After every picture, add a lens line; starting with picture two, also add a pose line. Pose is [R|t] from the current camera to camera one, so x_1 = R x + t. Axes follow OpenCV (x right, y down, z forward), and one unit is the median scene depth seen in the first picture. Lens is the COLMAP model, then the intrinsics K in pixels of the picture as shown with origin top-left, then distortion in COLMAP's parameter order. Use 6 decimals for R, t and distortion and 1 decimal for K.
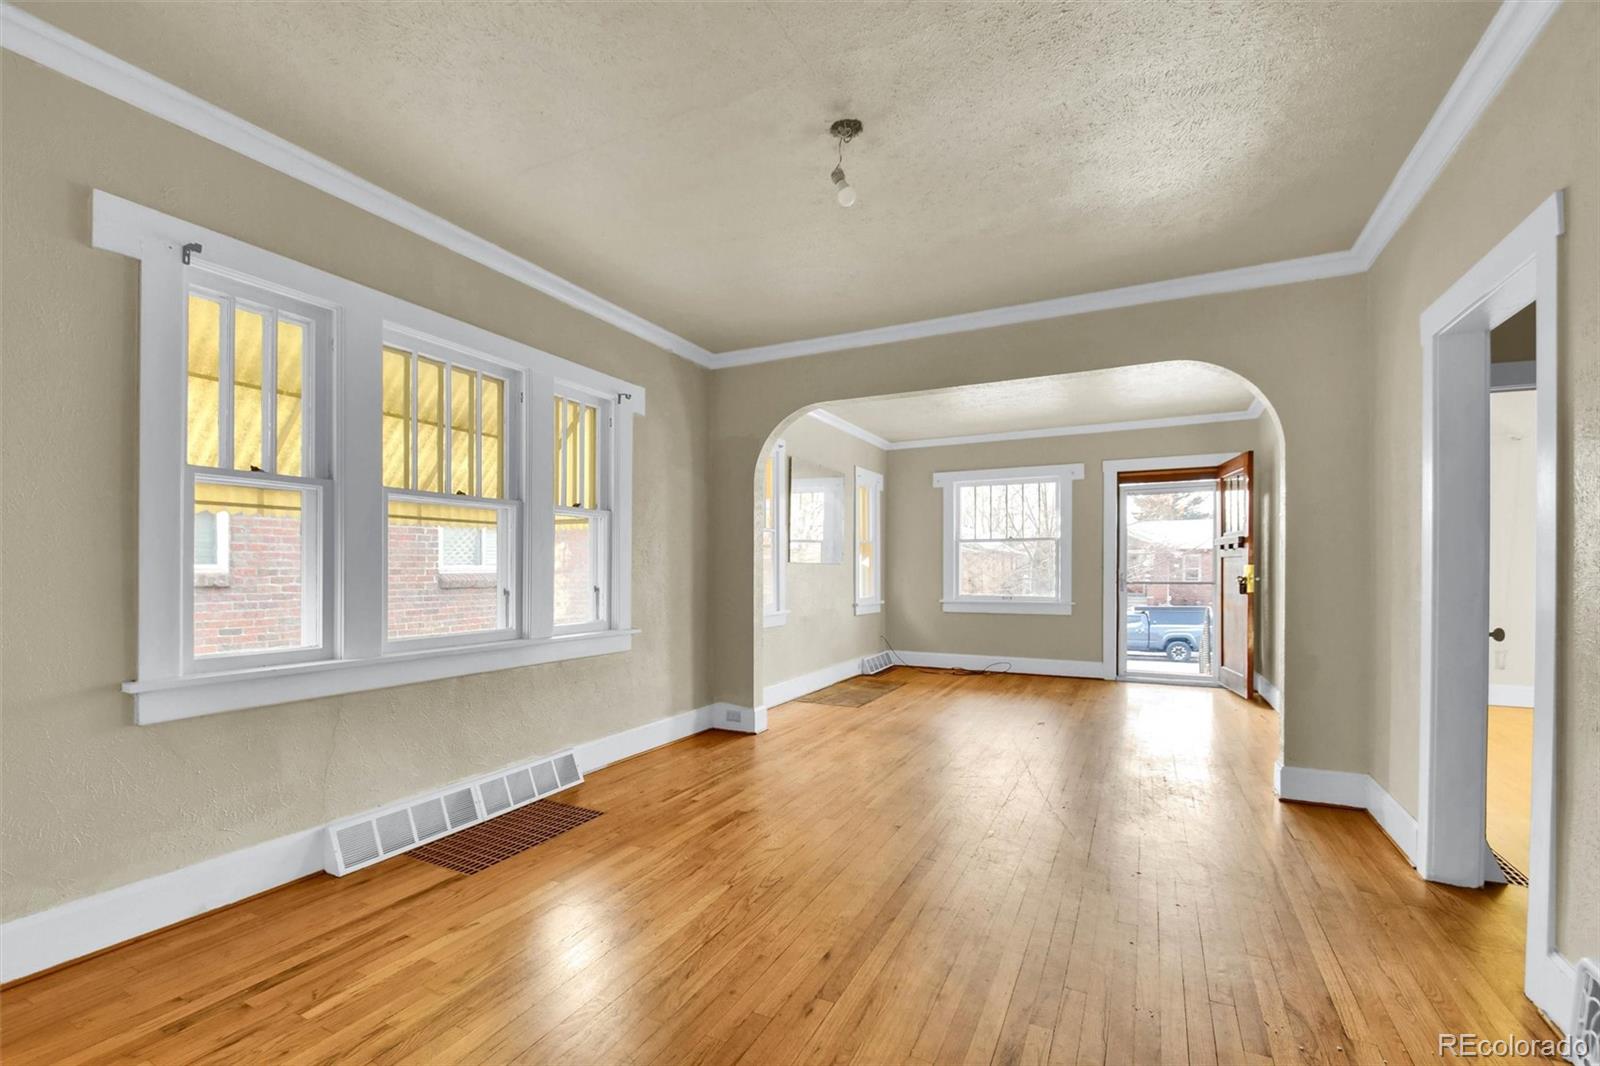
lens RADIAL K [[719.4, 0, 748.0], [0, 719.4, 578.7], [0, 0, 1]] dist [-0.008074, -0.001390]
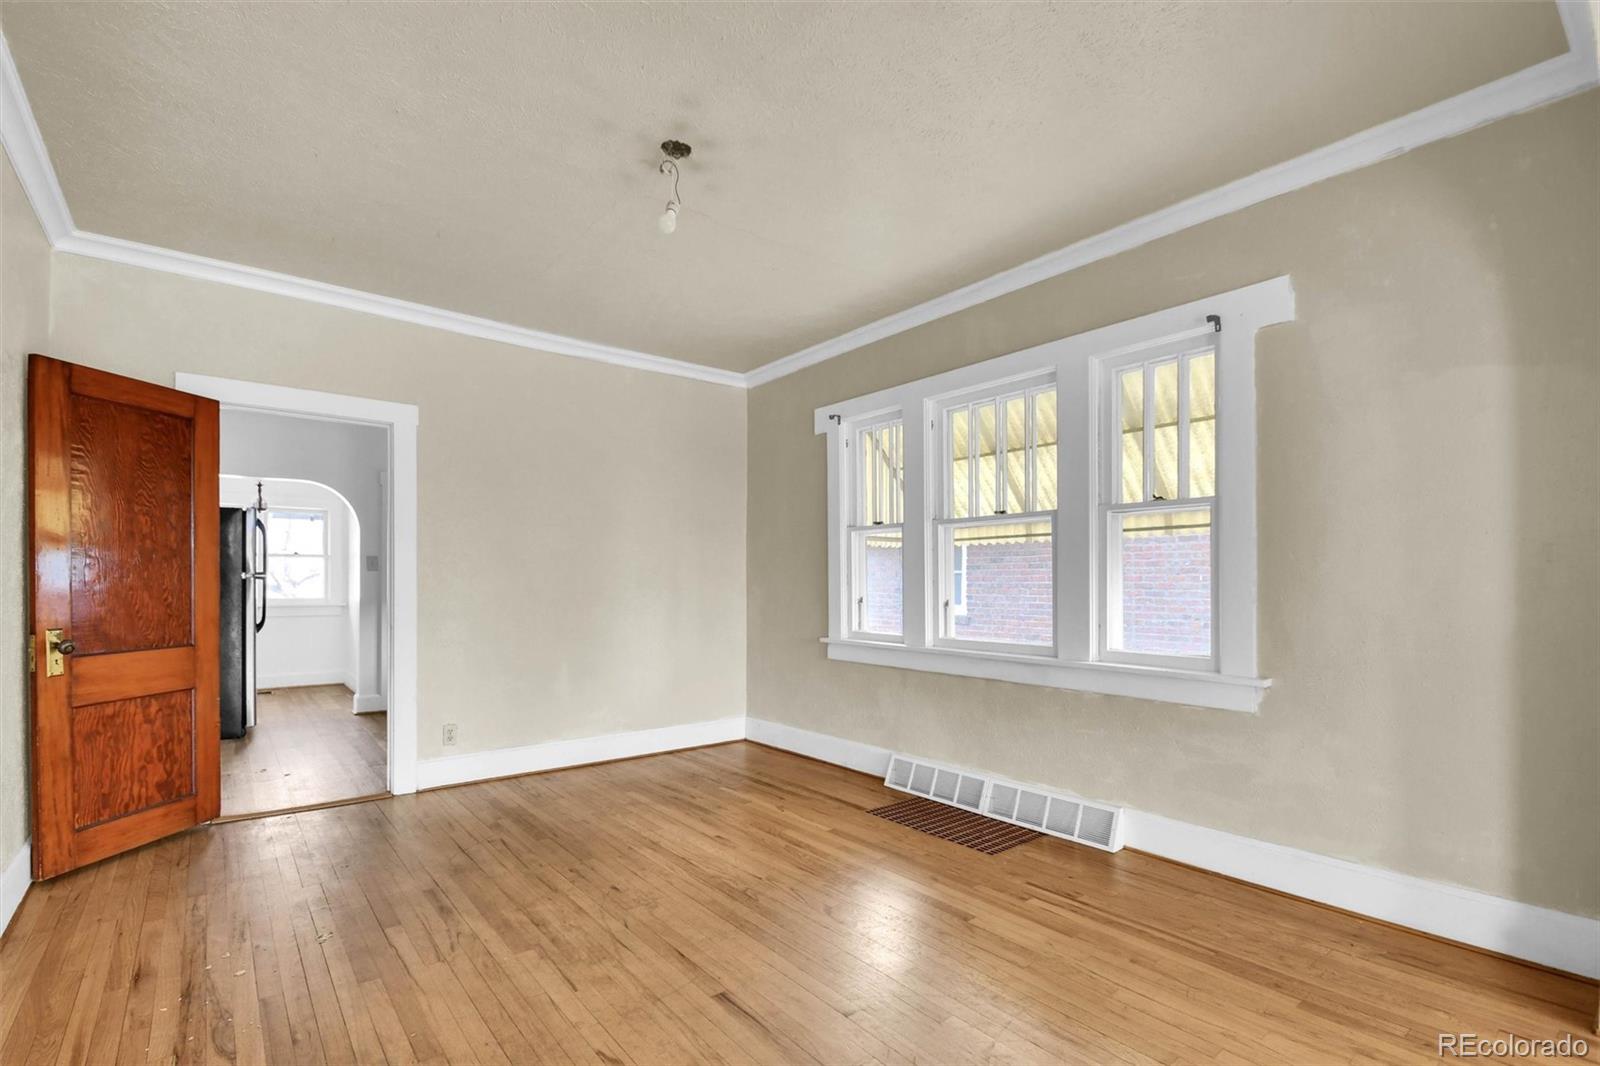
lens RADIAL K [[719.4, 0, 774.7], [0, 719.4, 581.3], [0, 0, 1]] dist [-0.008074, -0.001390]
pose [[-0.404659, -0.007994, -0.914433, 0.837190], [-0.012802, 0.999913, -0.003076, -0.007416], [0.914378, 0.010462, -0.404726, 1.279599]]
